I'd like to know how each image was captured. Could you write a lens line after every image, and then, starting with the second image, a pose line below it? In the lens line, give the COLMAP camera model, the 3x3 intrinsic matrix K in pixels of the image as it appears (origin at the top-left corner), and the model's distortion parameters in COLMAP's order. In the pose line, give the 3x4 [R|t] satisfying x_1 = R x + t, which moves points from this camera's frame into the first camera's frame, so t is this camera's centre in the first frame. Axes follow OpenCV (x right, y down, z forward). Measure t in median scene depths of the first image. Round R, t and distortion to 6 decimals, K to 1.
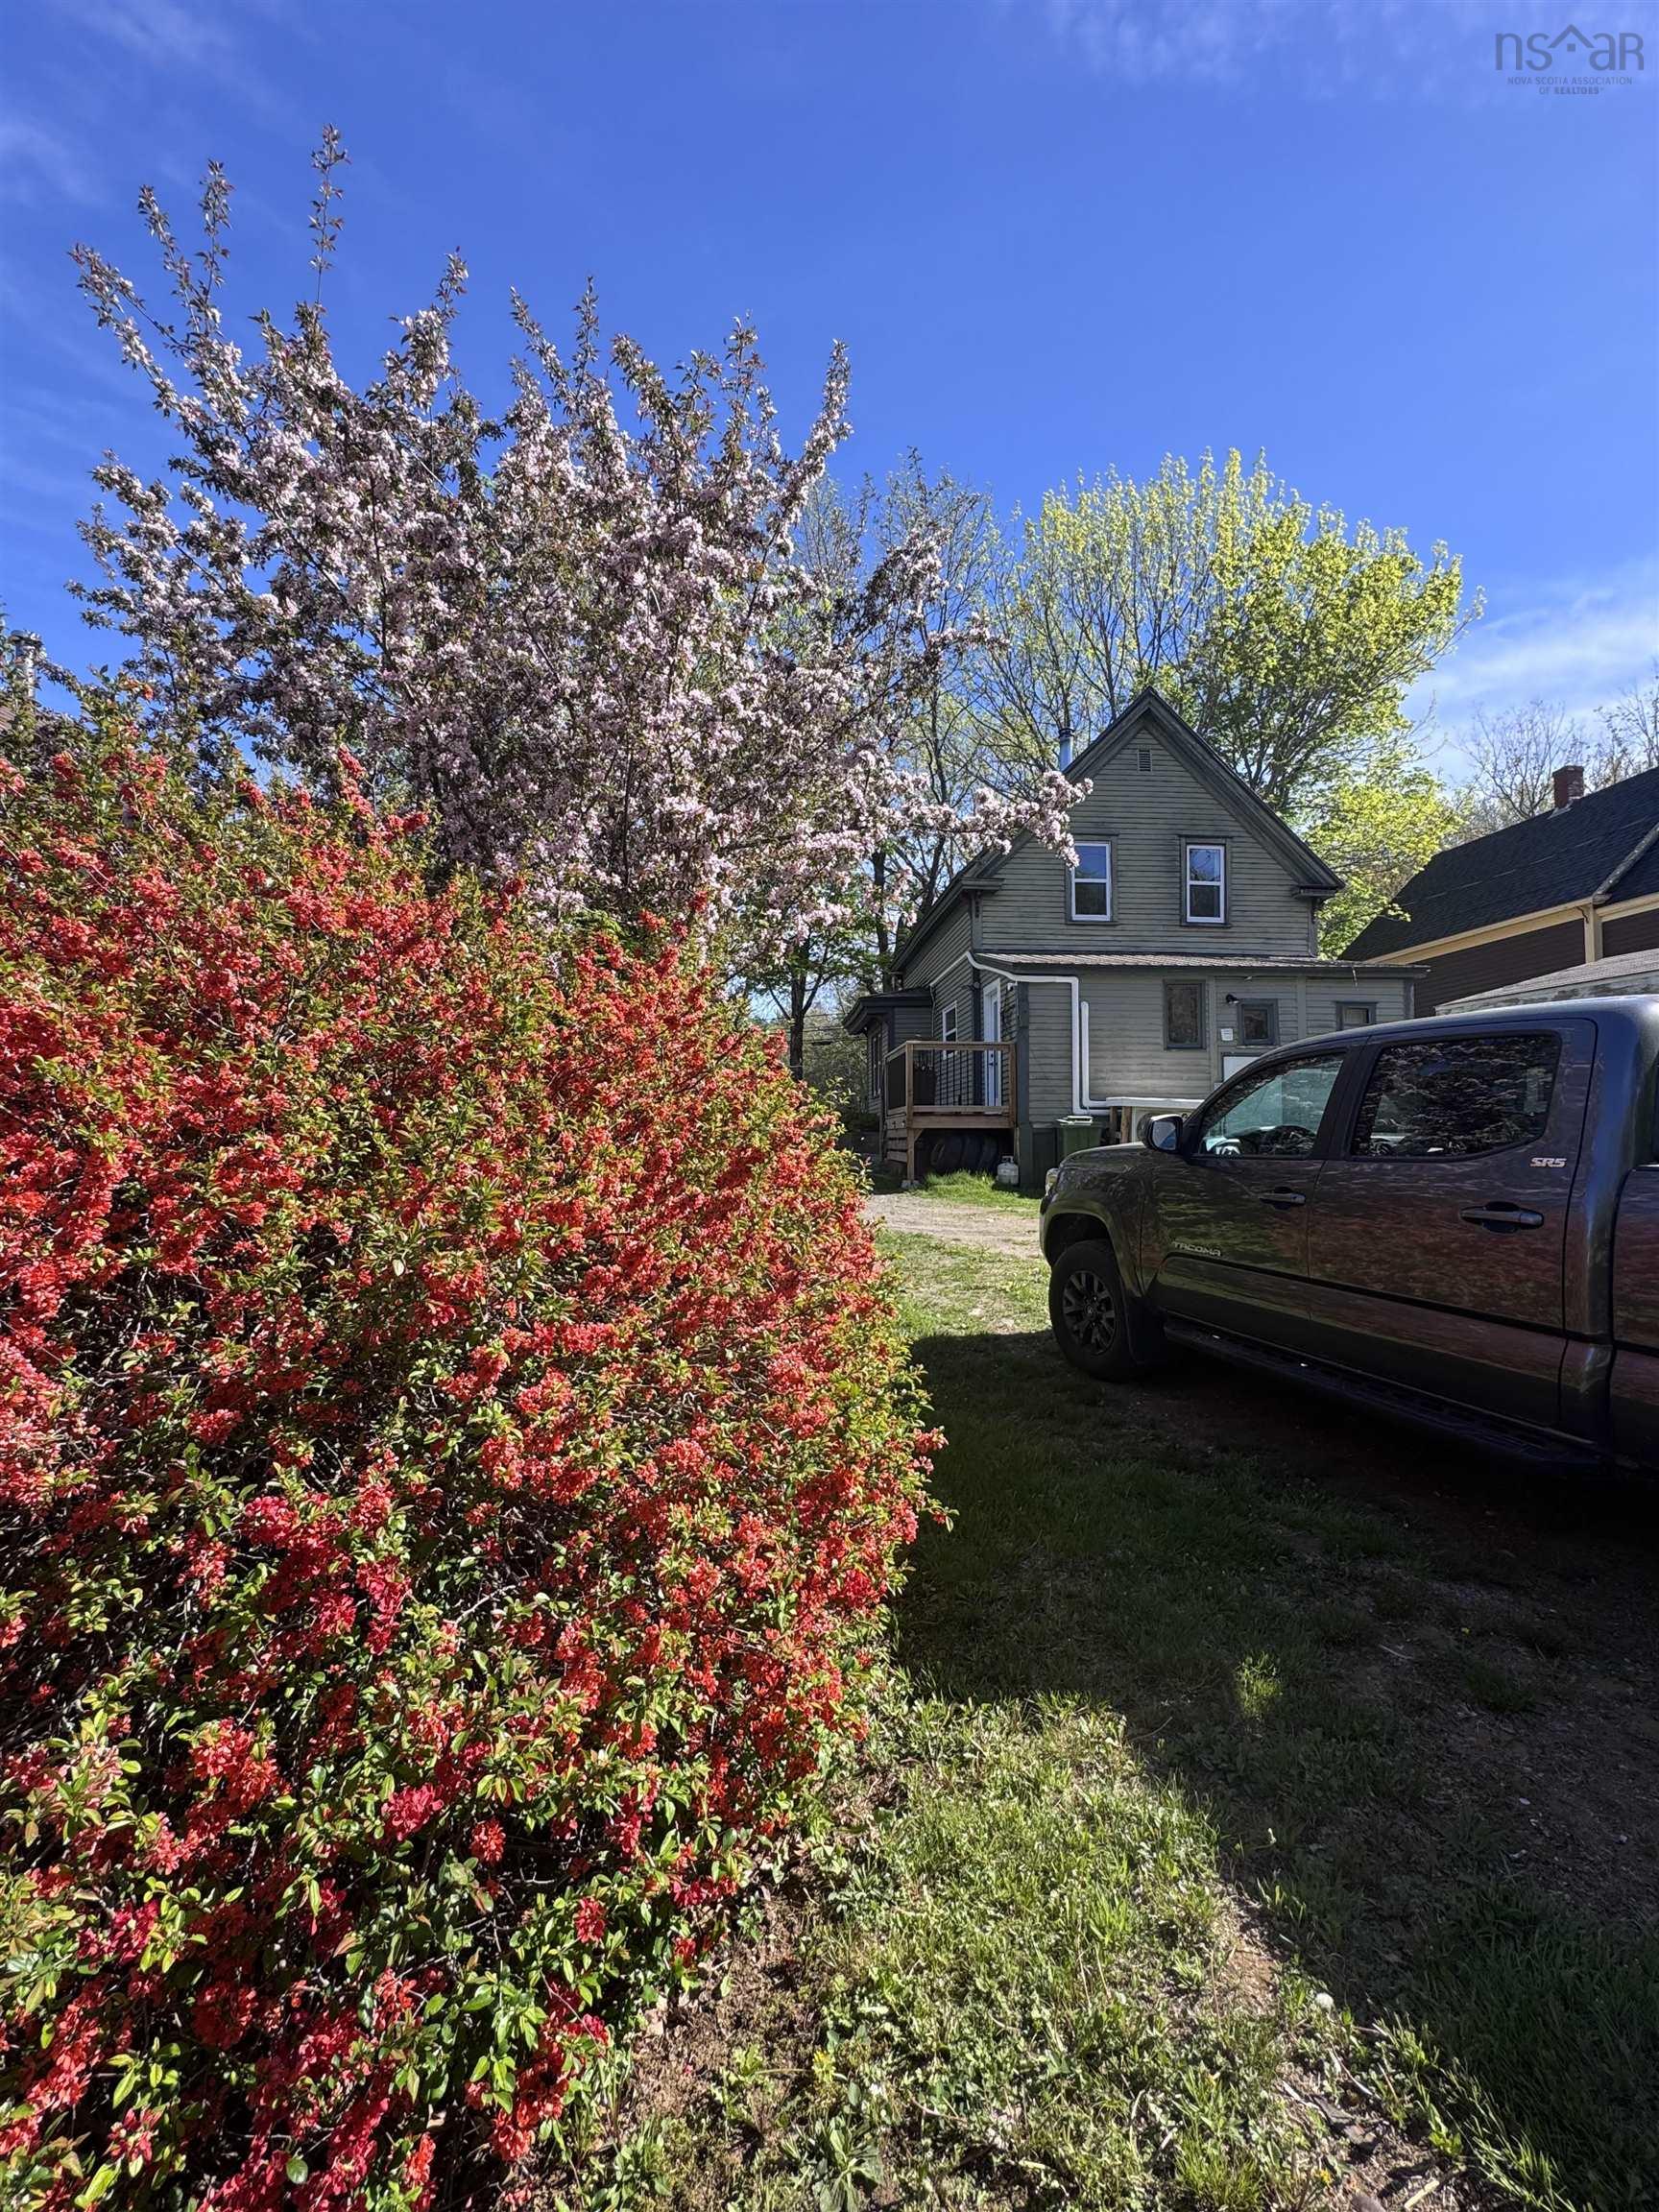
lens RADIAL K [[989.8, 0, 829.5], [0, 989.8, 1106.0], [0, 0, 1]] dist [-0.000897, -0.000064]
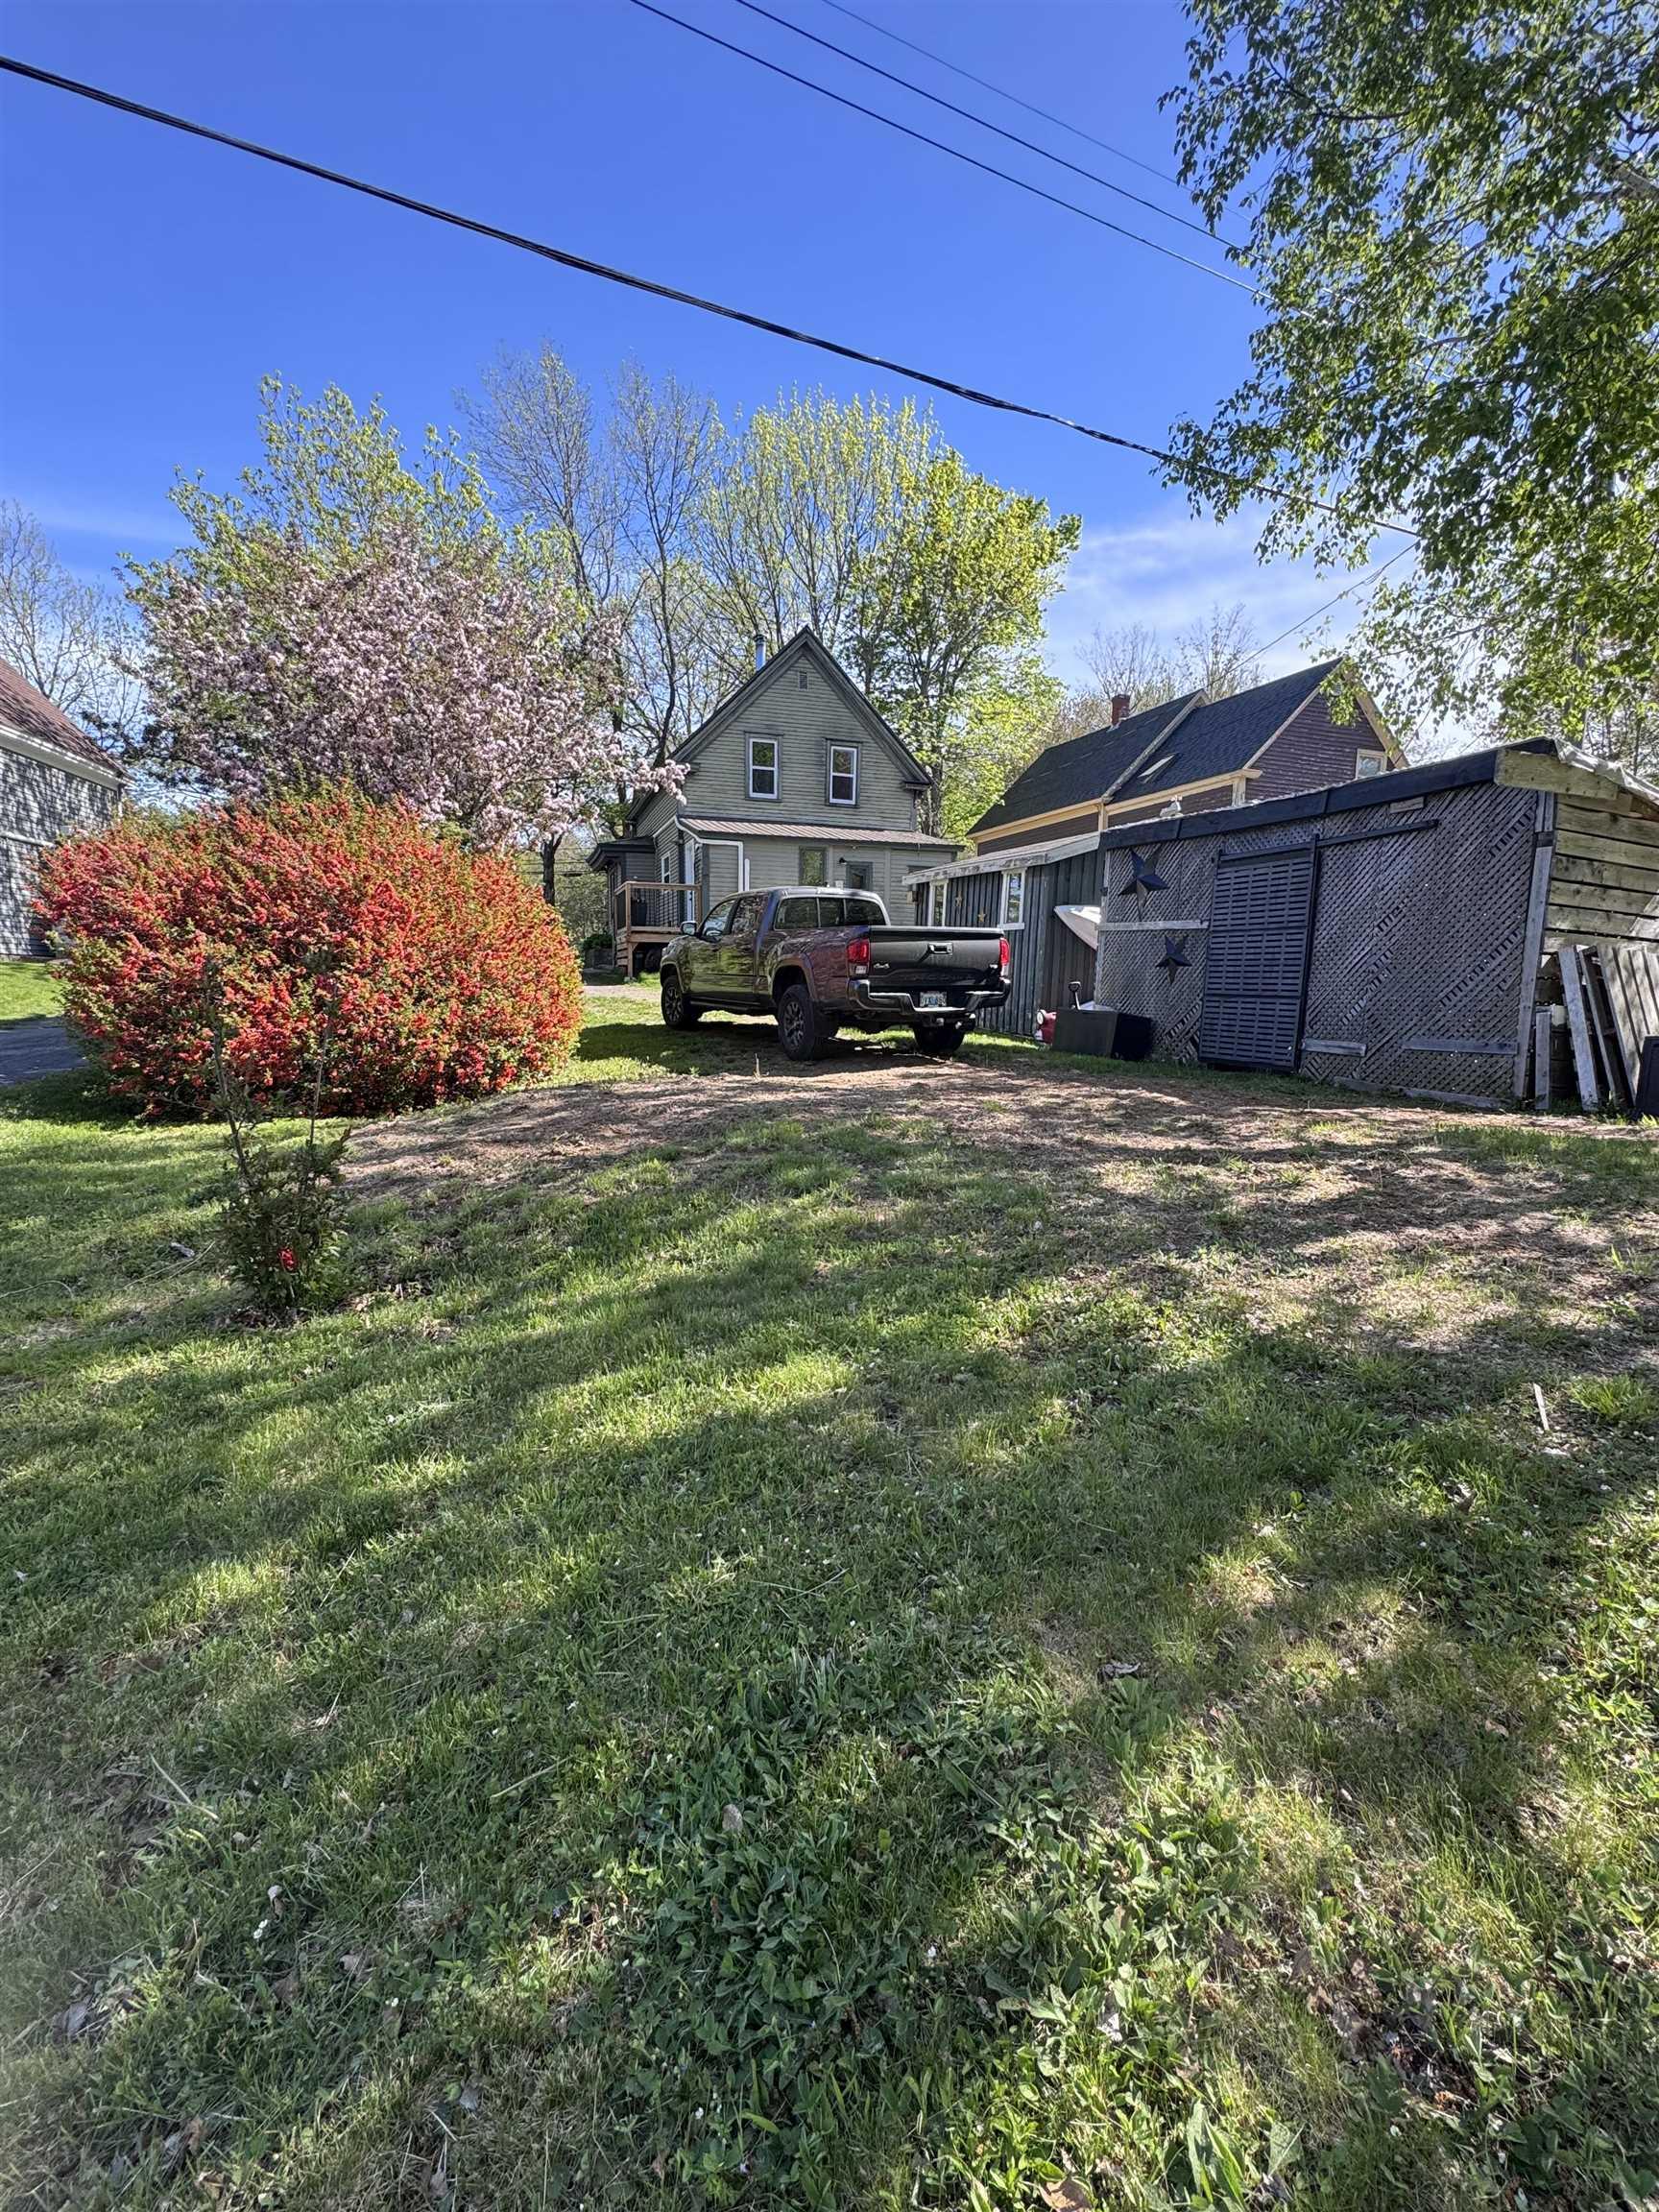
lens RADIAL K [[989.8, 0, 829.5], [0, 989.8, 1106.0], [0, 0, 1]] dist [-0.000897, -0.000064]
pose [[0.971831, -0.016536, 0.235098, 0.016968], [-0.022320, 0.986594, 0.161660, 0.016040], [-0.234620, -0.162354, 0.958433, -0.443000]]
